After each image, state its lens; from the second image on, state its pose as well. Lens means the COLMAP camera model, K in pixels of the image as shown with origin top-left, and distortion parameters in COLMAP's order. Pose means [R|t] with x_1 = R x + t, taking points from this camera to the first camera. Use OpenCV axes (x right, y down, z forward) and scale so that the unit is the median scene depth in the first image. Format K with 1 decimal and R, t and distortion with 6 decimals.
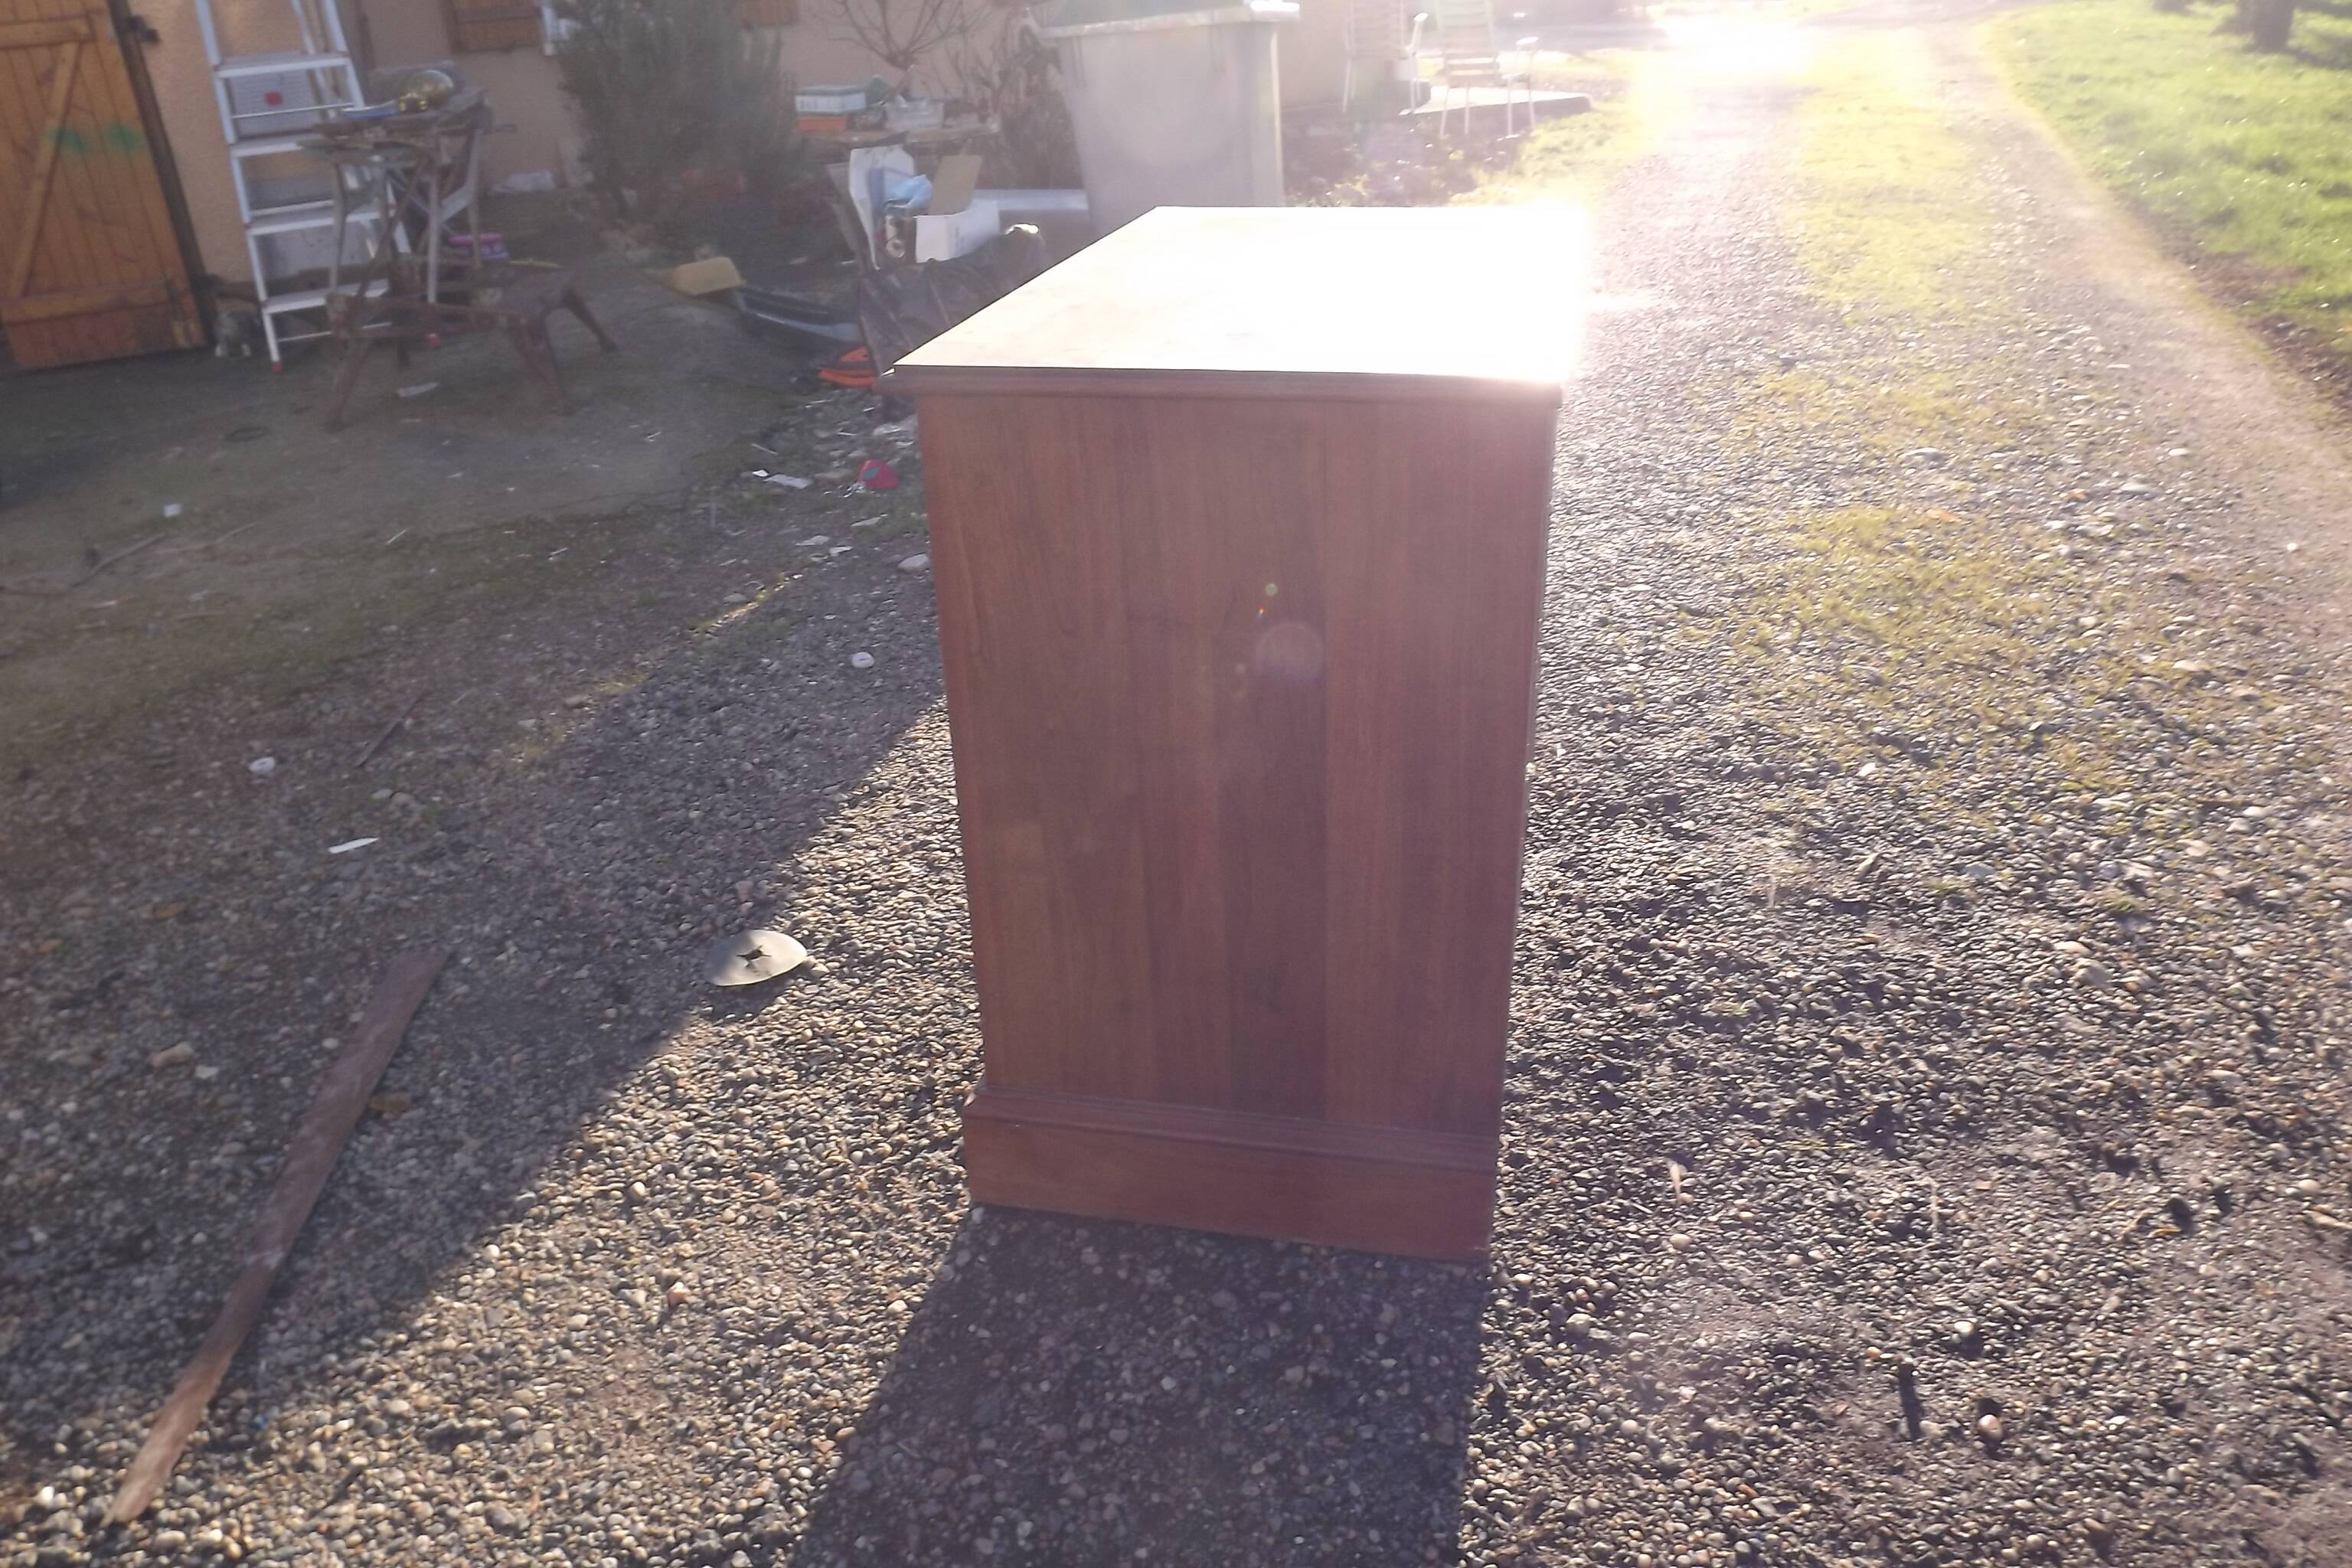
lens RADIAL K [[1709.4, 0, 1184.3], [0, 1709.4, 798.3], [0, 0, 1]] dist [-0.069254, 0.022746]
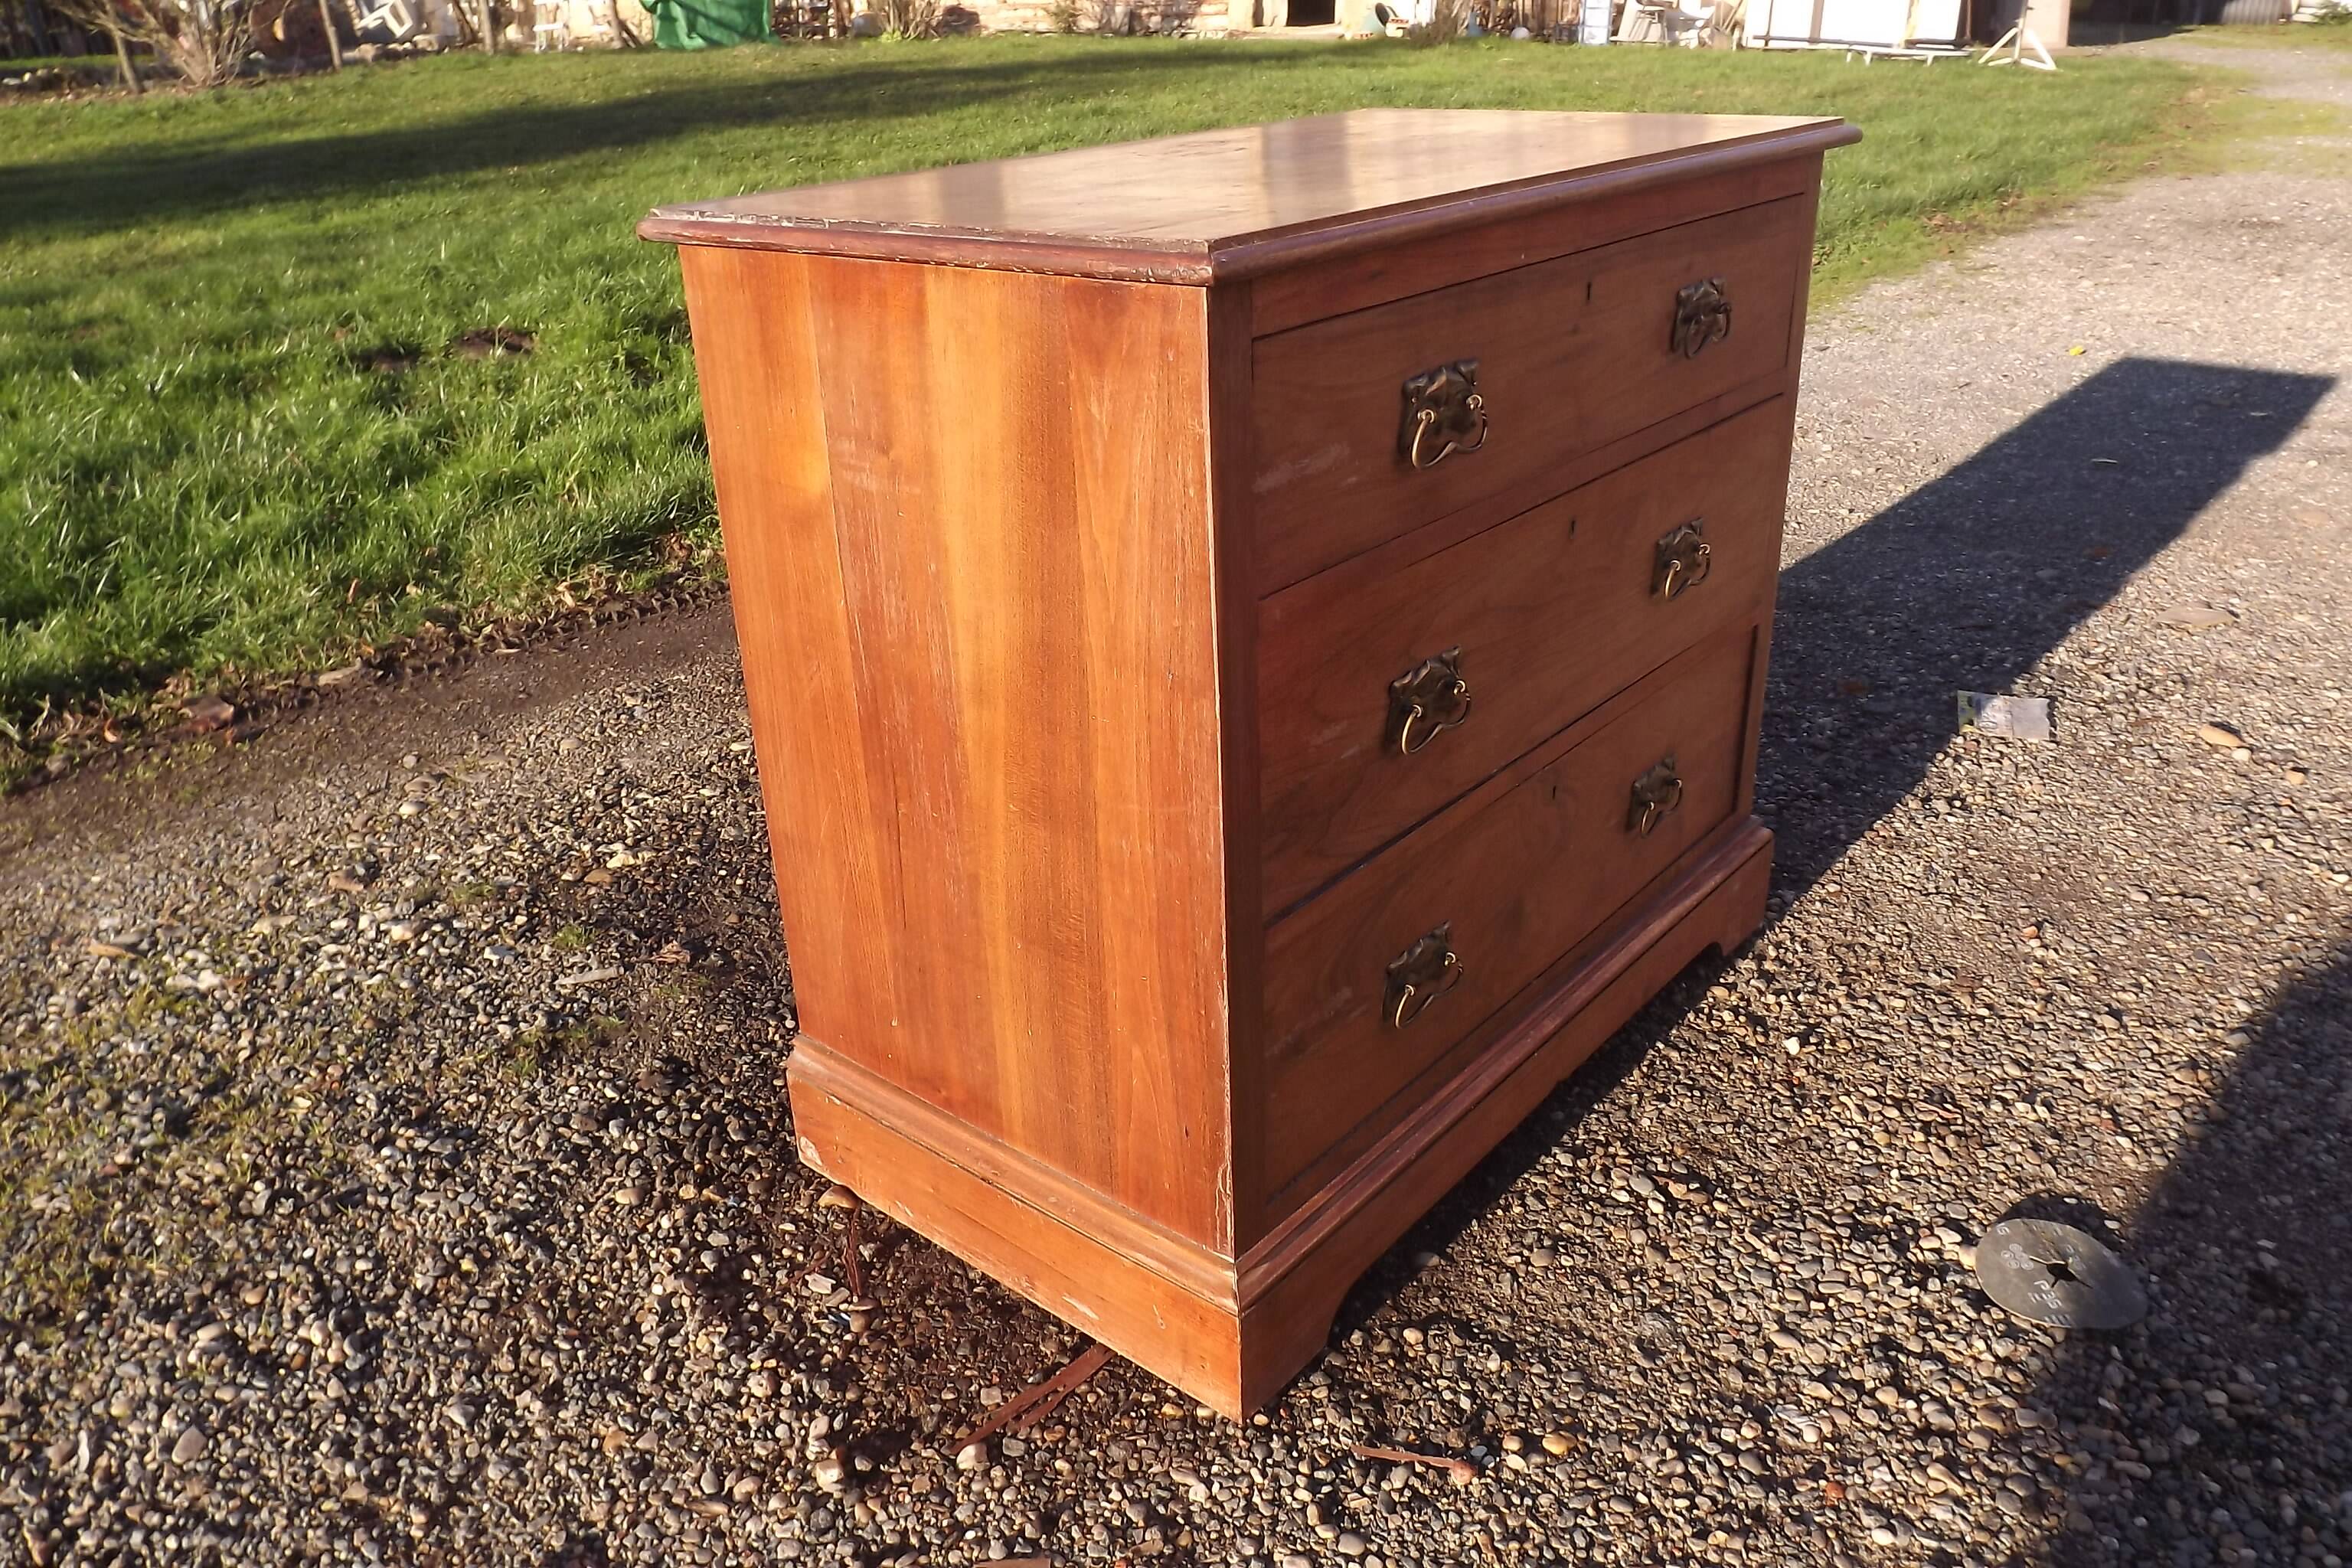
lens RADIAL K [[1709.4, 0, 1154.6], [0, 1709.4, 795.7], [0, 0, 1]] dist [-0.069254, 0.022746]
pose [[-0.877846, -0.140455, 0.457885, -0.162098], [0.274025, 0.636800, 0.720691, -0.425948], [-0.392806, 0.758128, -0.520524, 0.996192]]
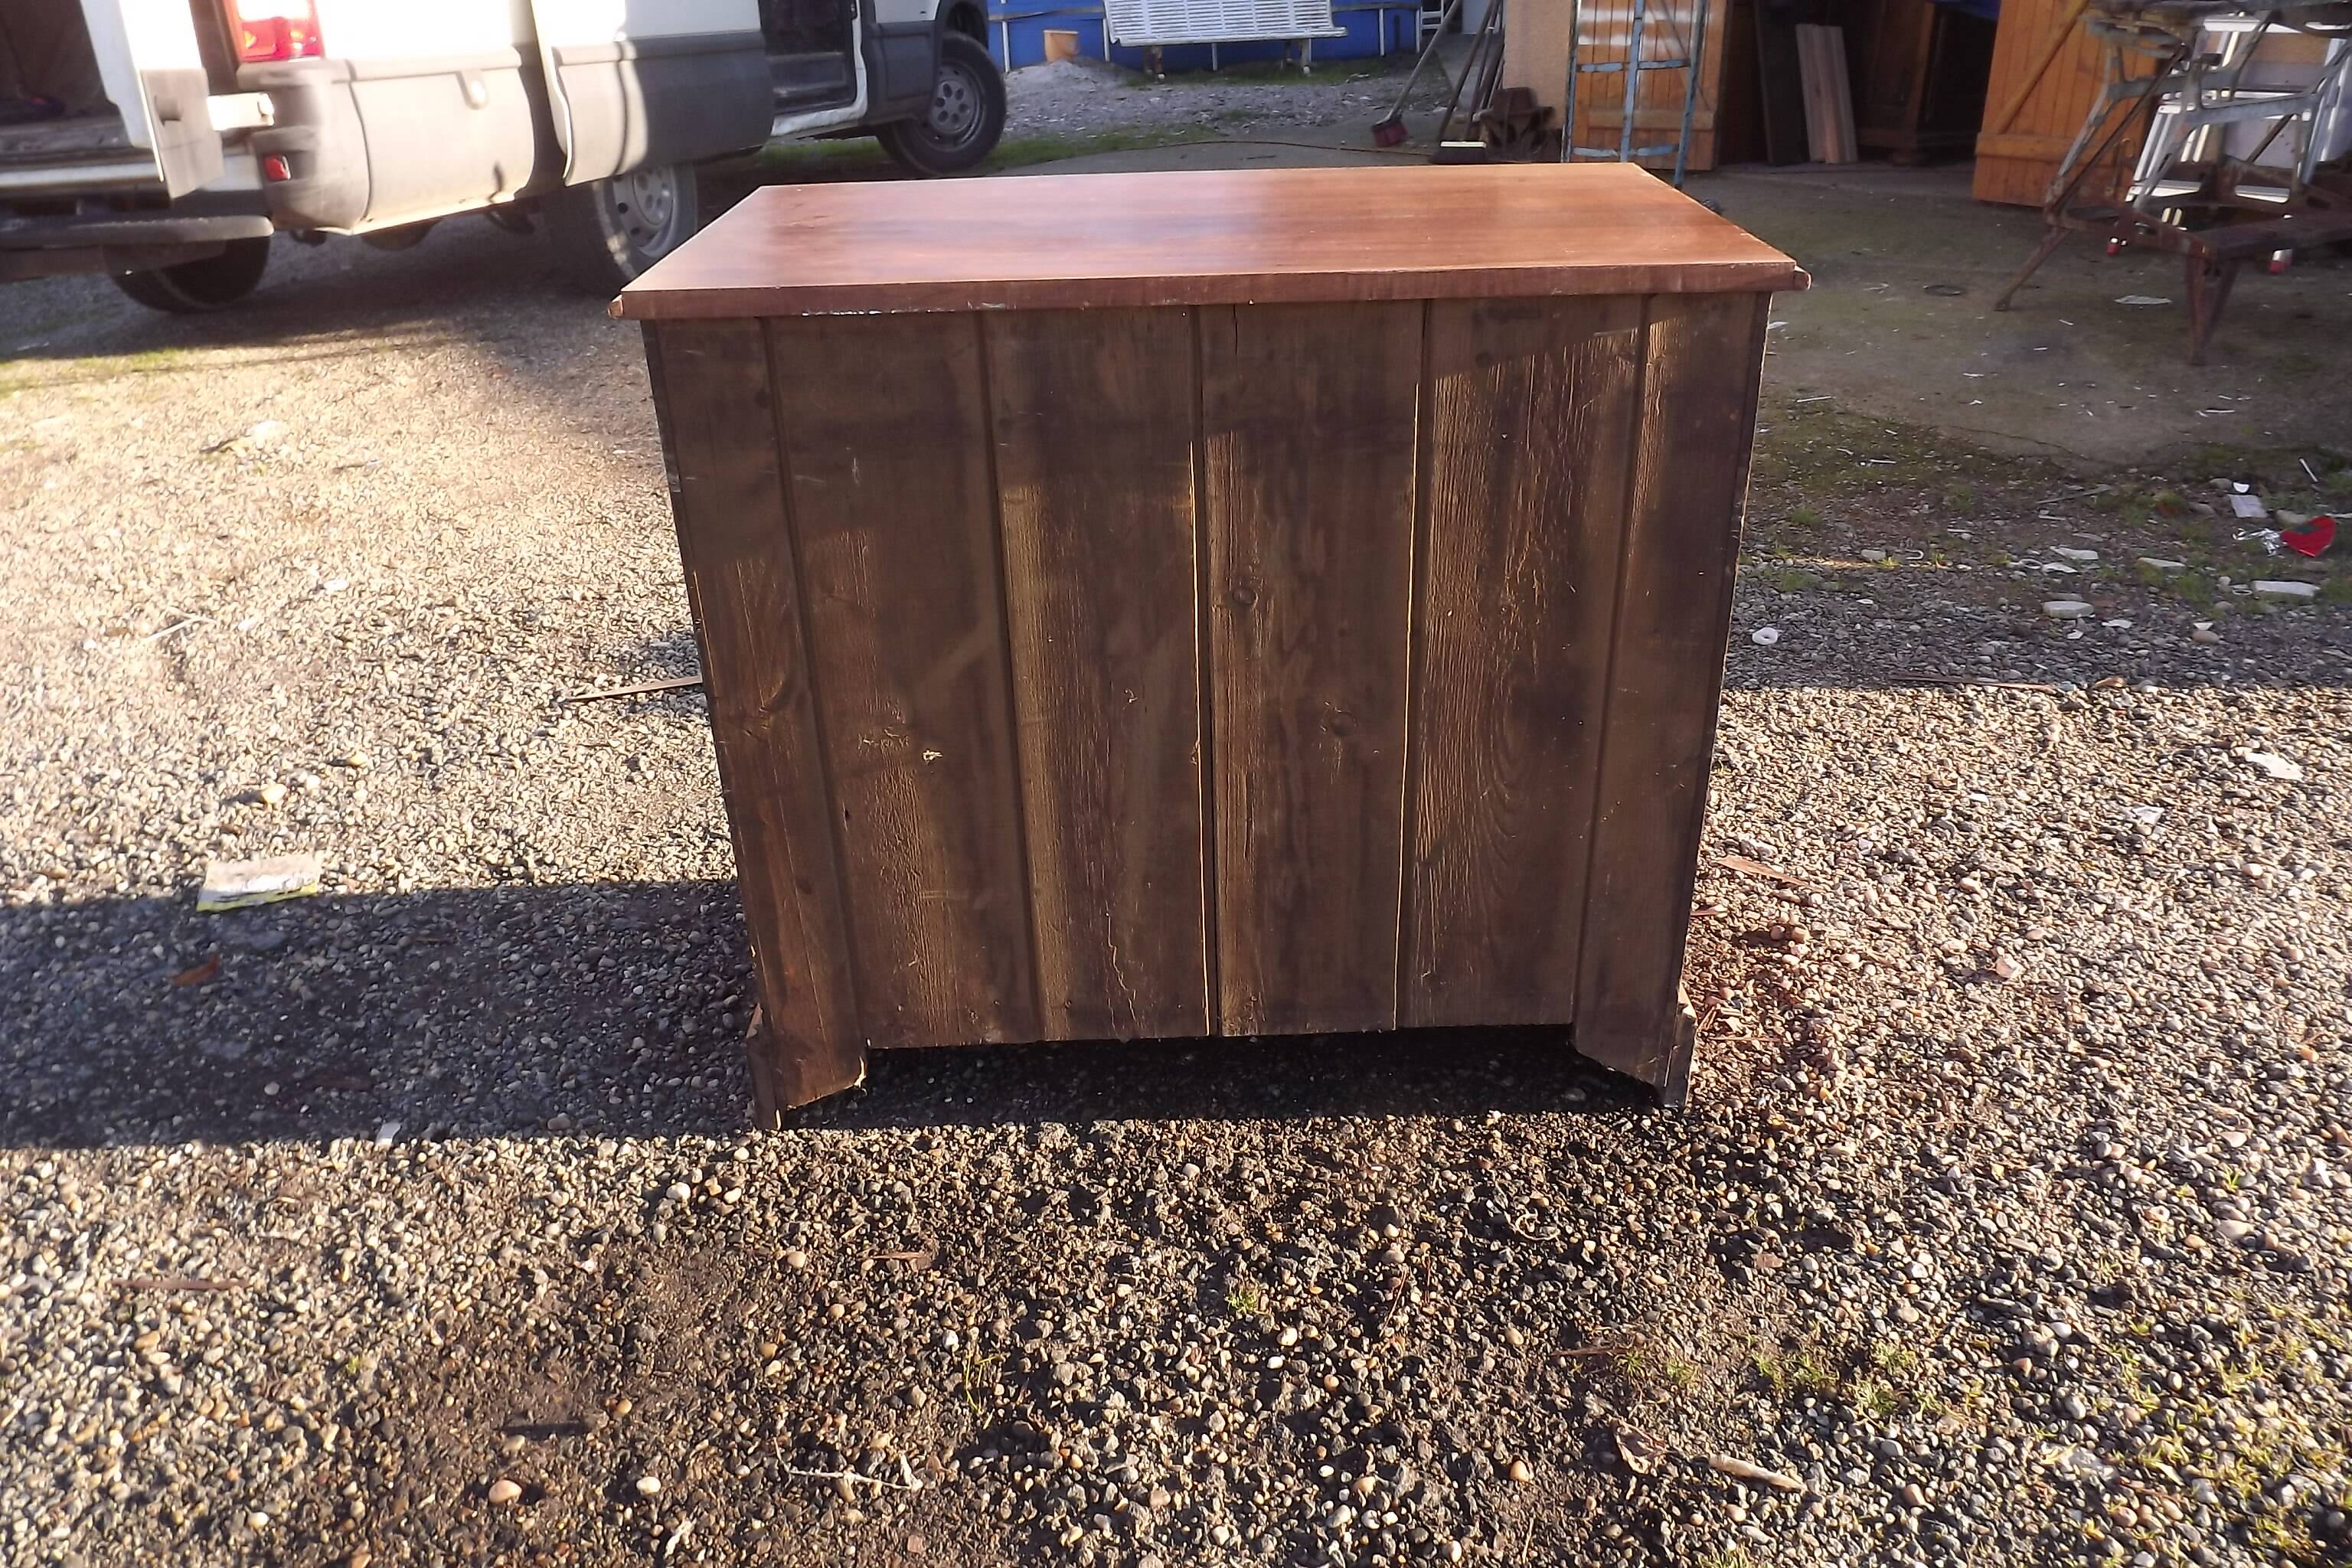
lens RADIAL K [[1709.4, 0, 1188.3], [0, 1709.4, 781.6], [0, 0, 1]] dist [-0.069254, 0.022746]
pose [[0.230952, 0.479216, -0.846766, 0.582639], [-0.419181, 0.834390, 0.357882, -0.225872], [0.878037, 0.272295, 0.393583, 0.424778]]
